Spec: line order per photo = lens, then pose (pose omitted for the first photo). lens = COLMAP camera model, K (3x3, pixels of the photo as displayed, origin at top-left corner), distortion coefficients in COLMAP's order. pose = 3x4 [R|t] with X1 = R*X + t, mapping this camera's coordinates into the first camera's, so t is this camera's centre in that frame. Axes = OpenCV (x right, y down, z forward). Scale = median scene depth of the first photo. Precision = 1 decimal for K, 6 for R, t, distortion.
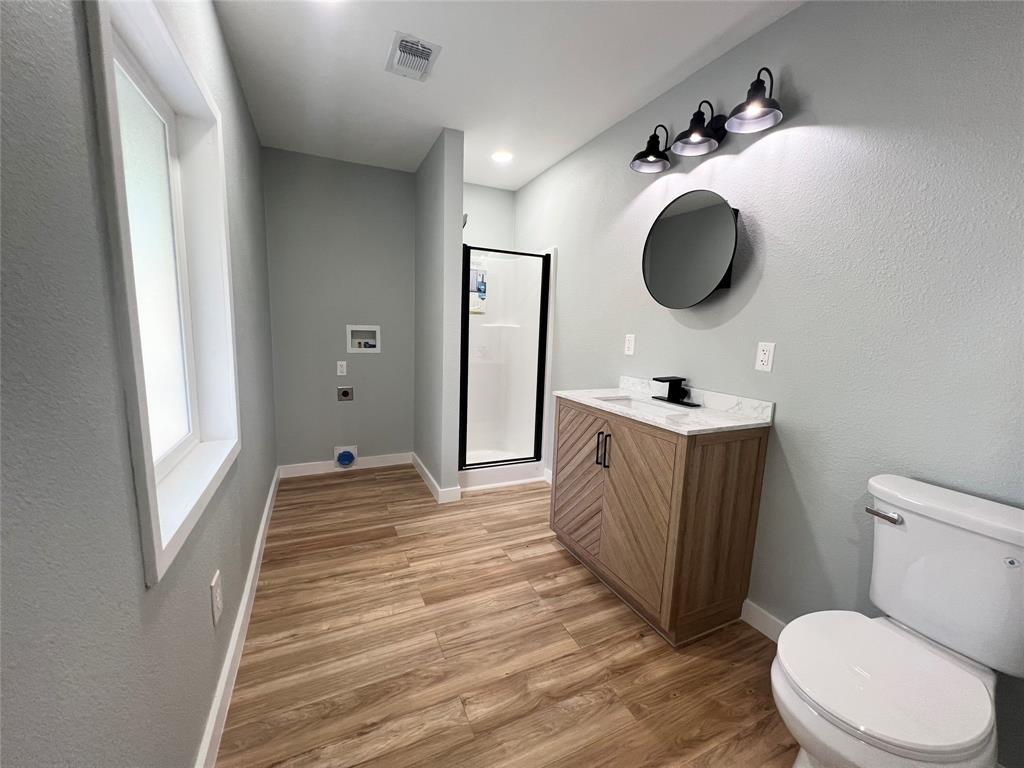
lens RADIAL K [[409.5, 0, 508.4], [0, 409.5, 385.9], [0, 0, 1]] dist [-0.002442, -0.000285]
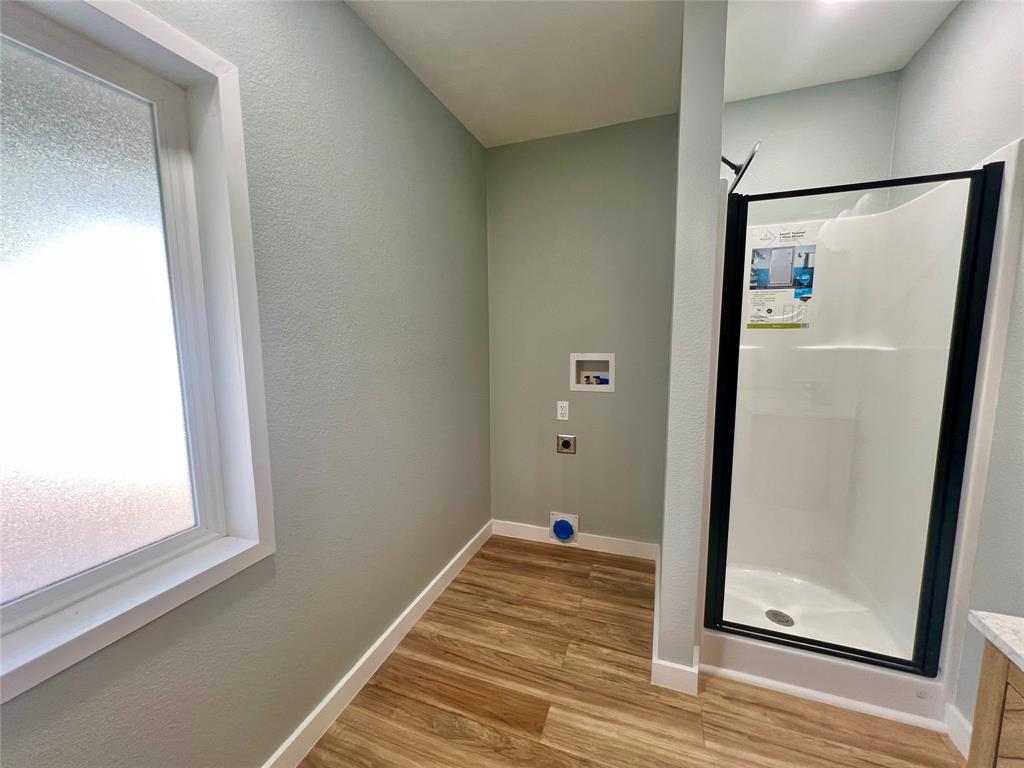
lens RADIAL K [[409.5, 0, 508.3], [0, 409.5, 386.4], [0, 0, 1]] dist [-0.002442, -0.000285]
pose [[0.705971, 0.046807, -0.706693, 0.052276], [-0.068469, 0.997651, -0.002320, -0.078971], [0.704924, 0.050024, 0.707517, 0.395210]]
